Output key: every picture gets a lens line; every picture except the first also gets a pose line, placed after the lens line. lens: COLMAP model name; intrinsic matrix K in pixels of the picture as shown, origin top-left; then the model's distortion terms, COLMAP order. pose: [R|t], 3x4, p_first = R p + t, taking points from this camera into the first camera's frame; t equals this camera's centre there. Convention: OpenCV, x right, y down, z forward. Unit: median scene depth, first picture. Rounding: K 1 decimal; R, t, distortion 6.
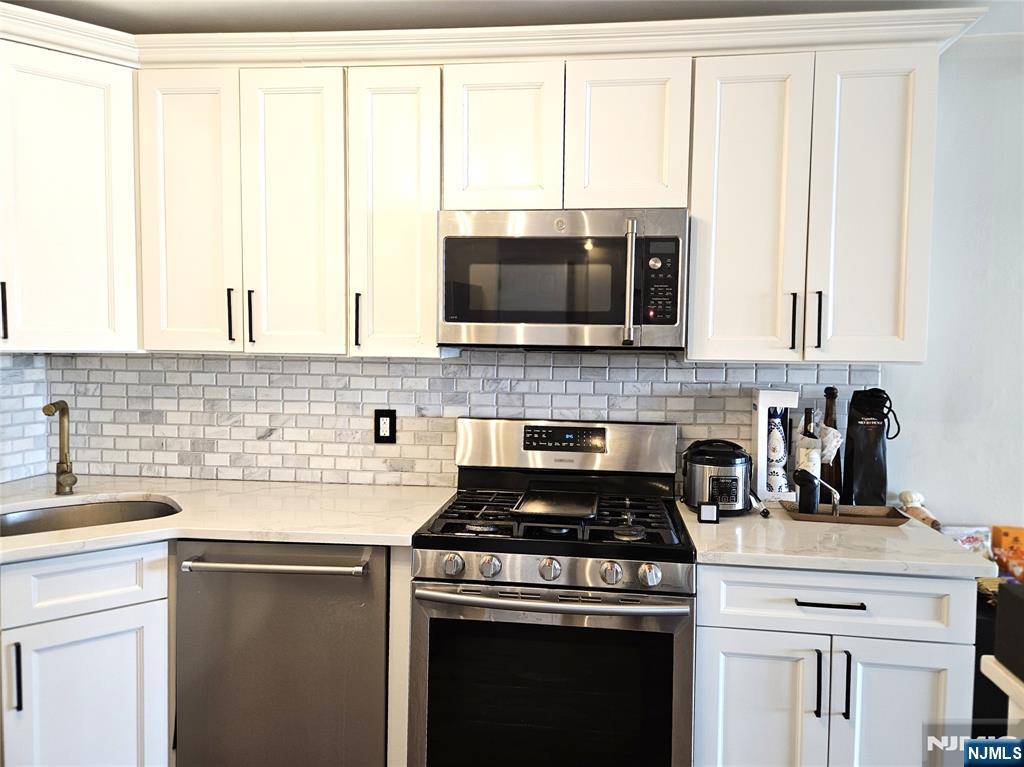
lens RADIAL K [[697.4, 0, 517.8], [0, 697.4, 375.2], [0, 0, 1]] dist [0.084285, -0.064581]
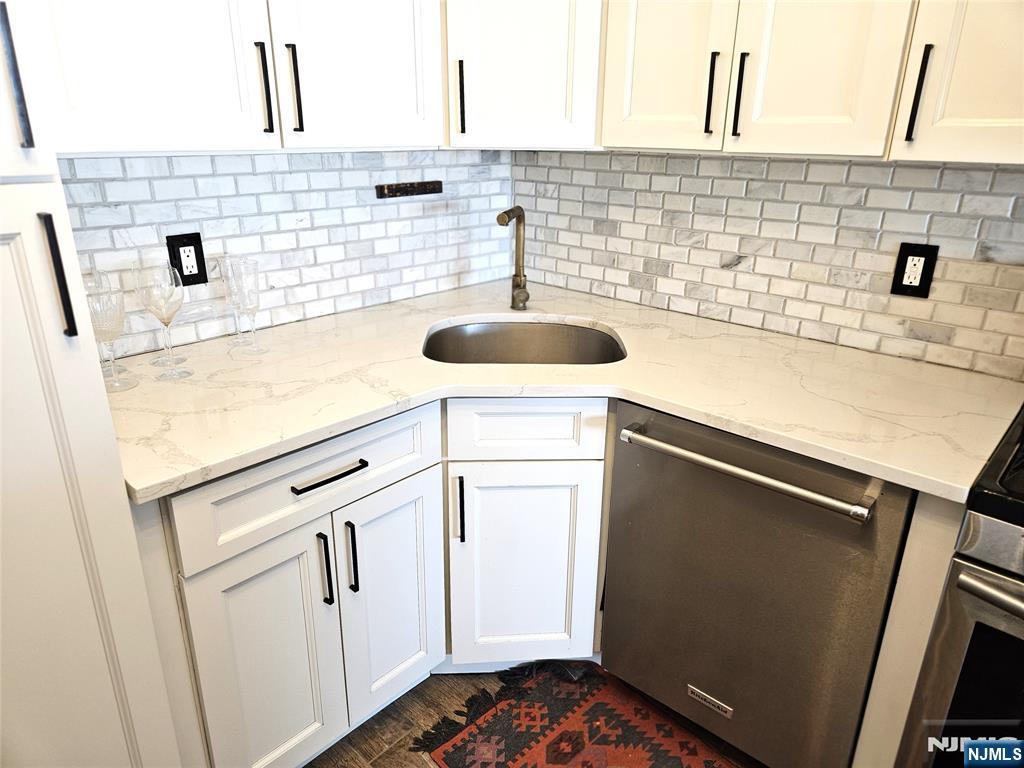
lens RADIAL K [[679.4, 0, 517.7], [0, 679.4, 383.9], [0, 0, 1]] dist [0.080021, -0.054830]
pose [[0.815983, 0.203125, -0.541213, -0.115563], [-0.026286, 0.948302, 0.316279, -0.021001], [0.577478, -0.243852, 0.779138, 0.246406]]
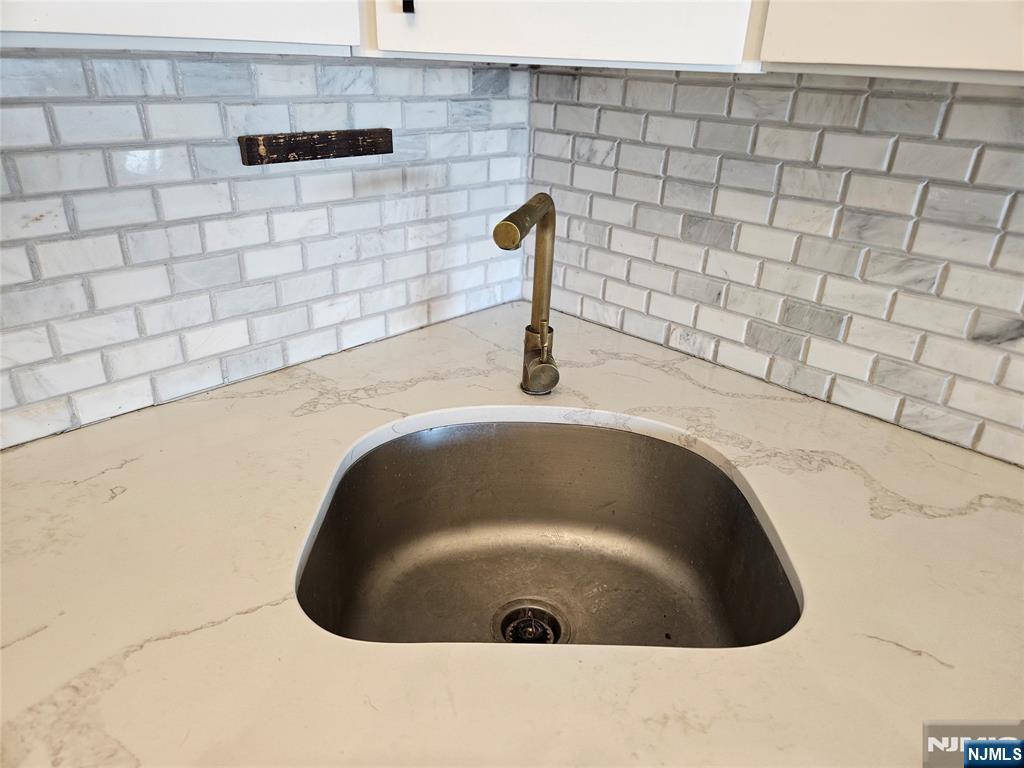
lens RADIAL K [[679.4, 0, 517.7], [0, 679.4, 383.9], [0, 0, 1]] dist [0.080021, -0.054830]
pose [[0.803895, 0.277500, -0.526067, -0.361476], [-0.056676, 0.916202, 0.396688, -0.017979], [0.592064, -0.289080, 0.752258, 0.580915]]
